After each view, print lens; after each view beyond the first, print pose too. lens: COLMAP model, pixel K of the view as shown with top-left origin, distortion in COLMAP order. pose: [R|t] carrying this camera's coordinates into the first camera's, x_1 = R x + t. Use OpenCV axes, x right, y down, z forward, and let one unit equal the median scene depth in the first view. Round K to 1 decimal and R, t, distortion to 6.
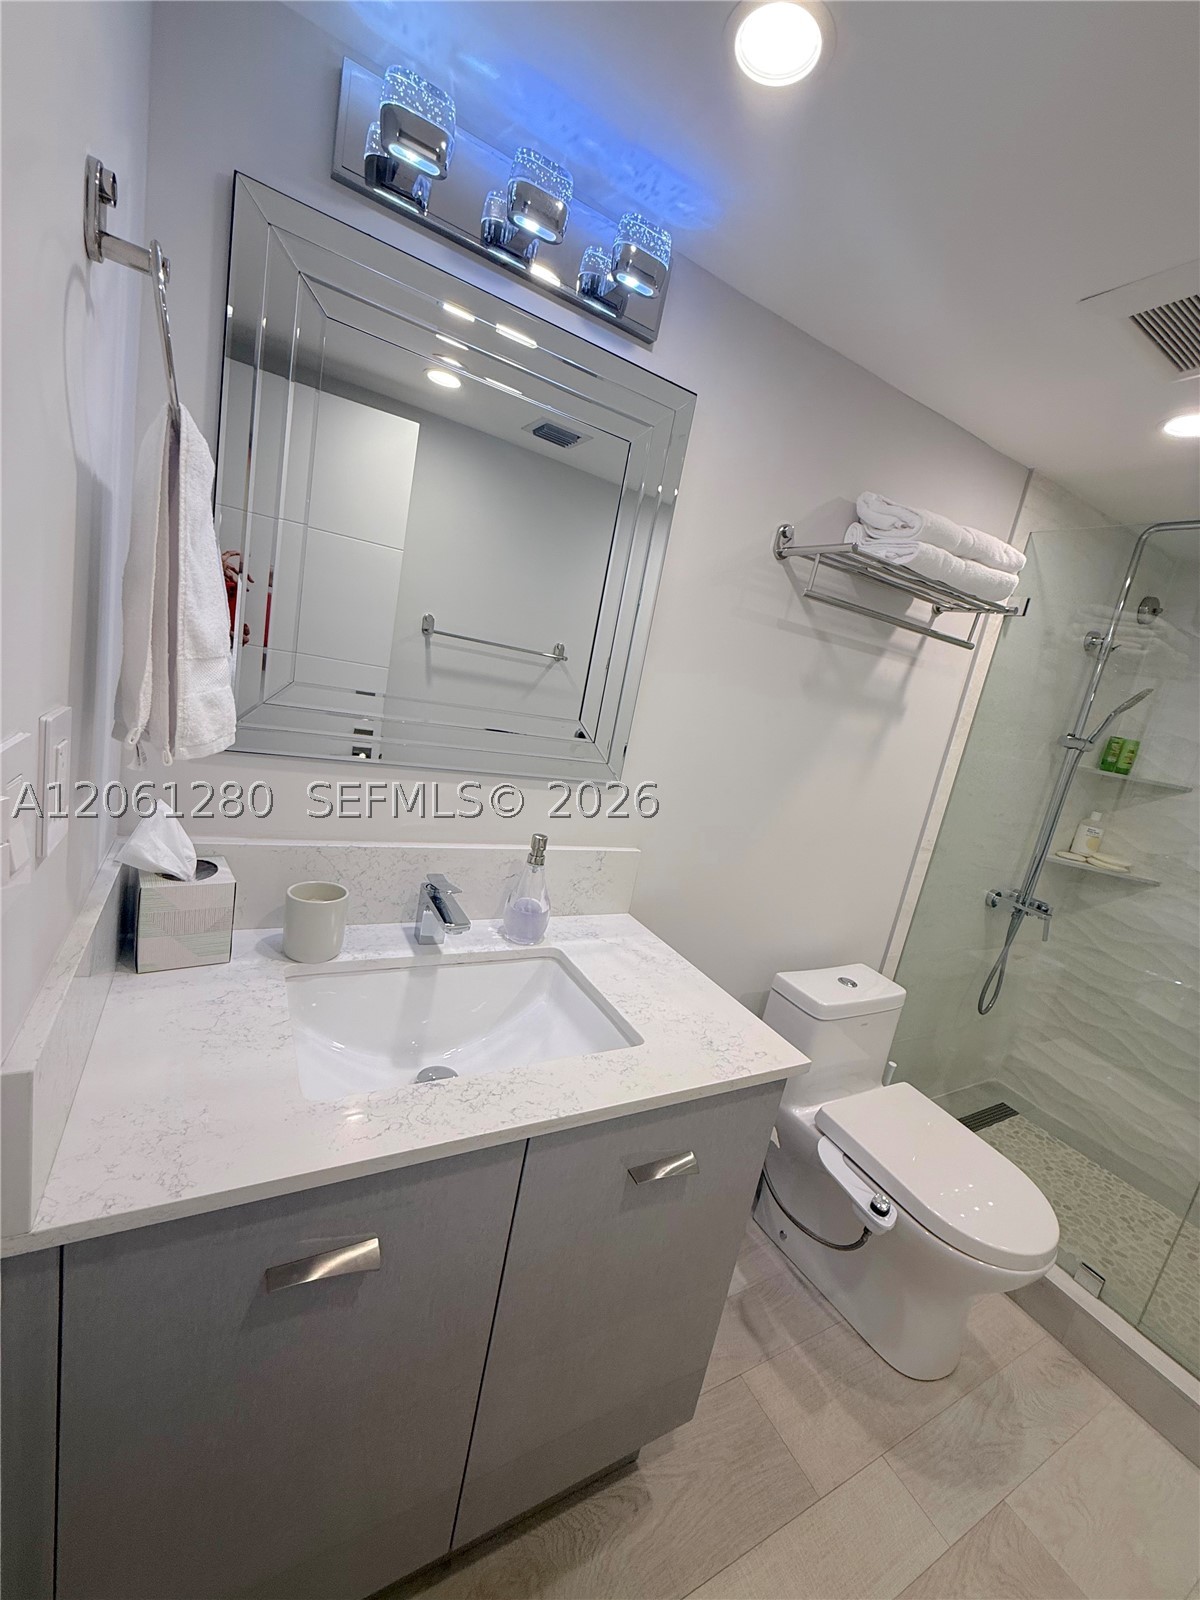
lens RADIAL K [[635.2, 0, 597.0], [0, 635.2, 800.3], [0, 0, 1]] dist [-0.000718, -0.000602]
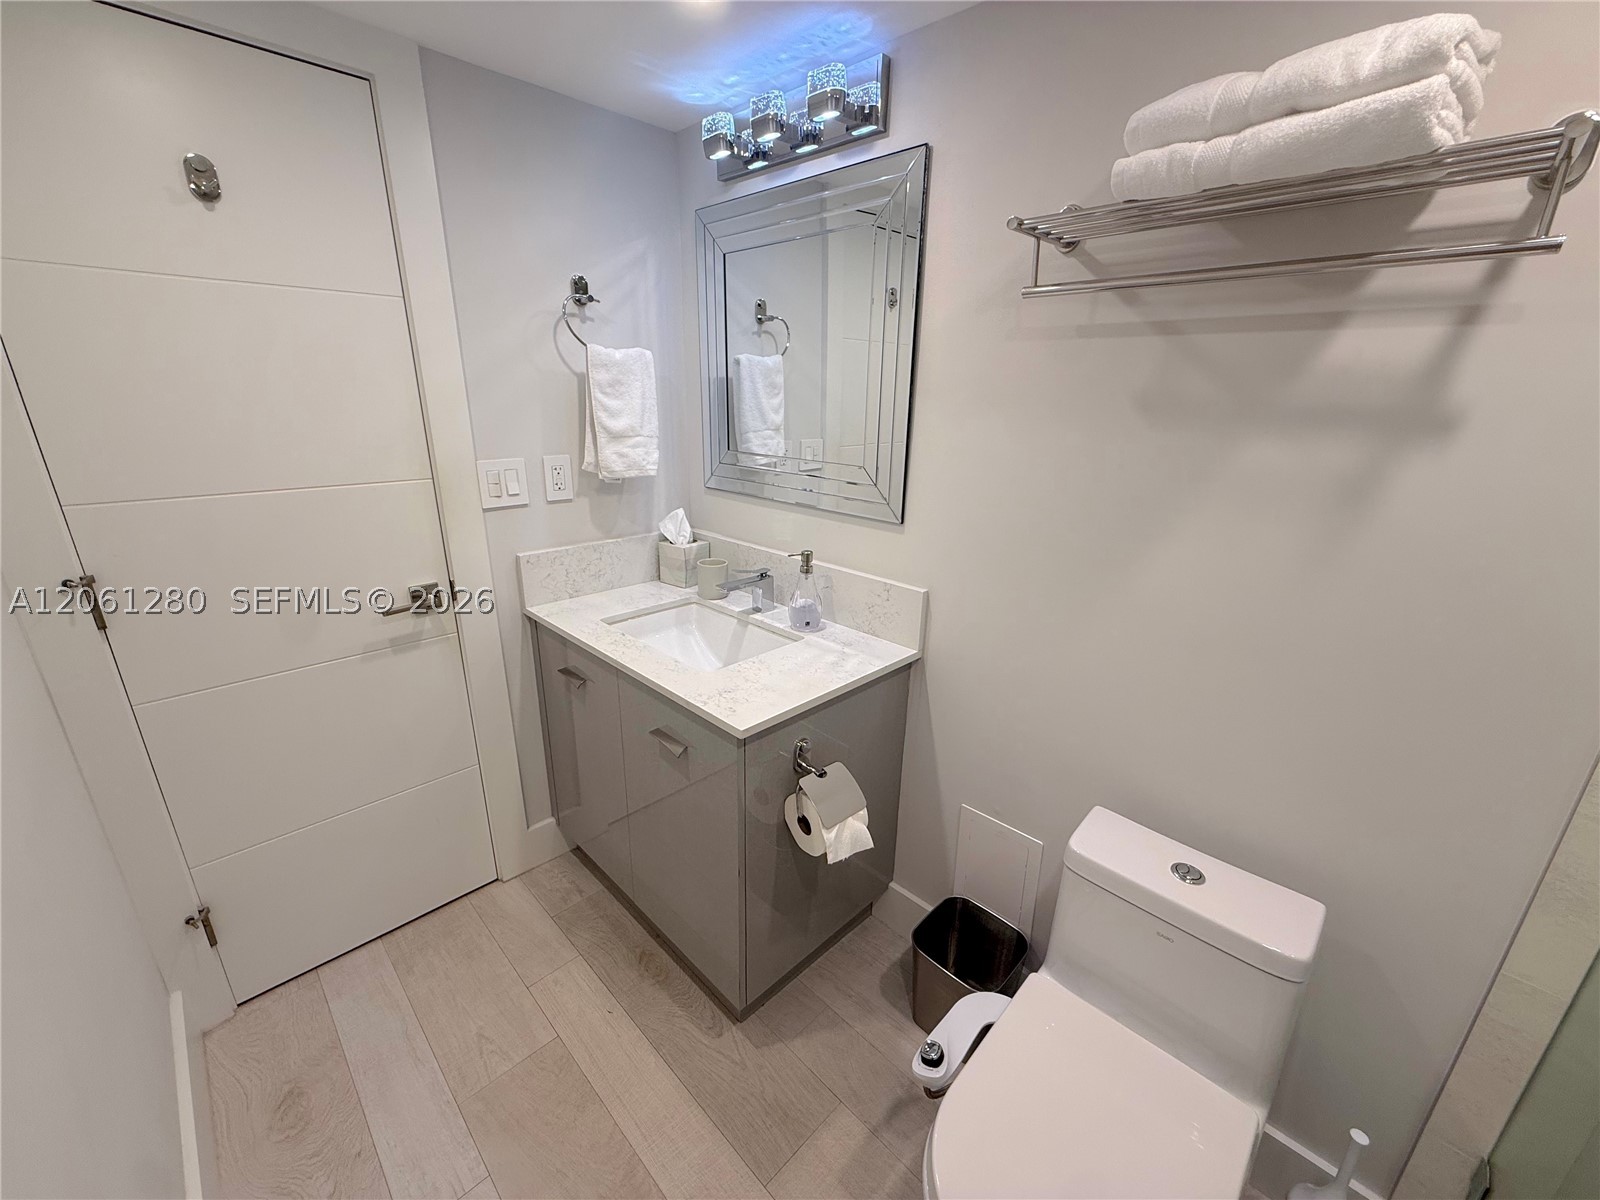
lens RADIAL K [[635.2, 0, 801.0], [0, 635.2, 608.6], [0, 0, 1]] dist [-0.000718, -0.000602]
pose [[0.281692, 0.135728, -0.949857, 1.081904], [-0.168642, 0.981538, 0.090242, 0.049846], [0.944568, 0.134765, 0.299381, 0.535737]]
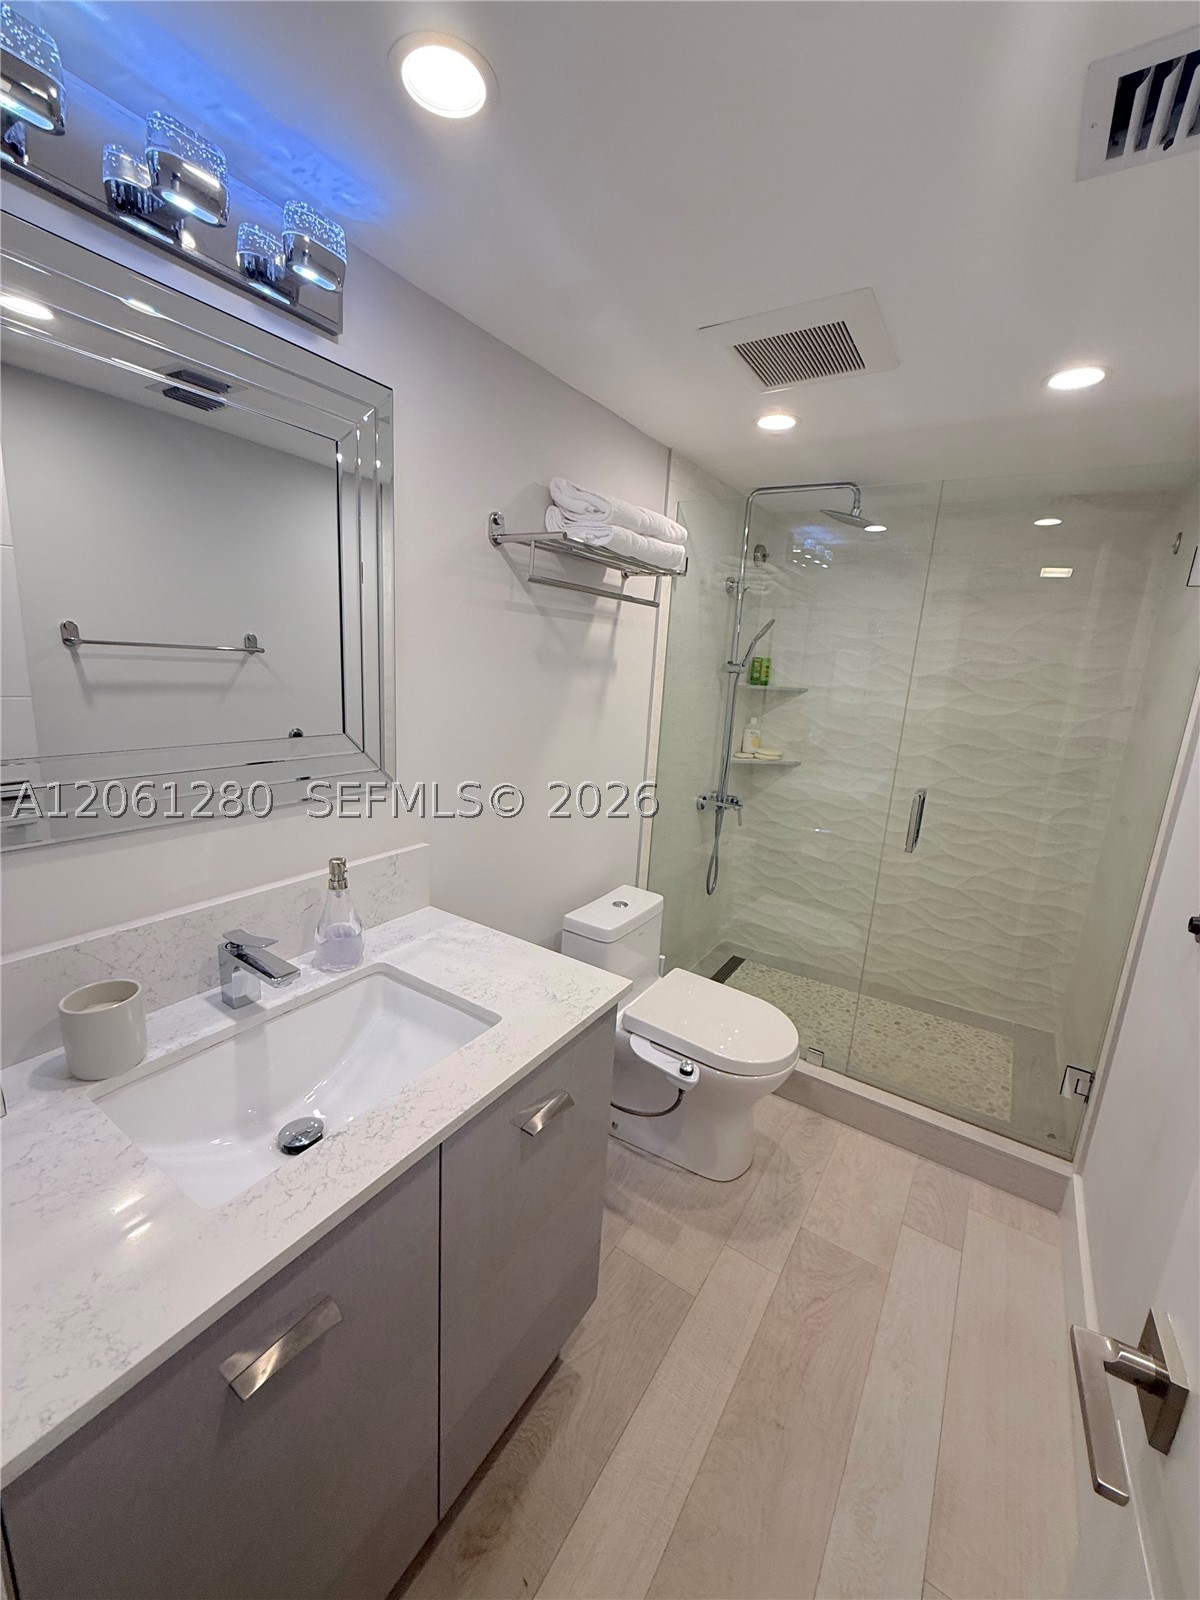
lens RADIAL K [[635.2, 0, 596.3], [0, 635.2, 800.5], [0, 0, 1]] dist [-0.000718, -0.000602]
pose [[0.880806, -0.230229, 0.413734, -0.108836], [0.197702, 0.972833, 0.120456, -0.063573], [-0.430227, -0.024302, 0.902394, -0.043488]]
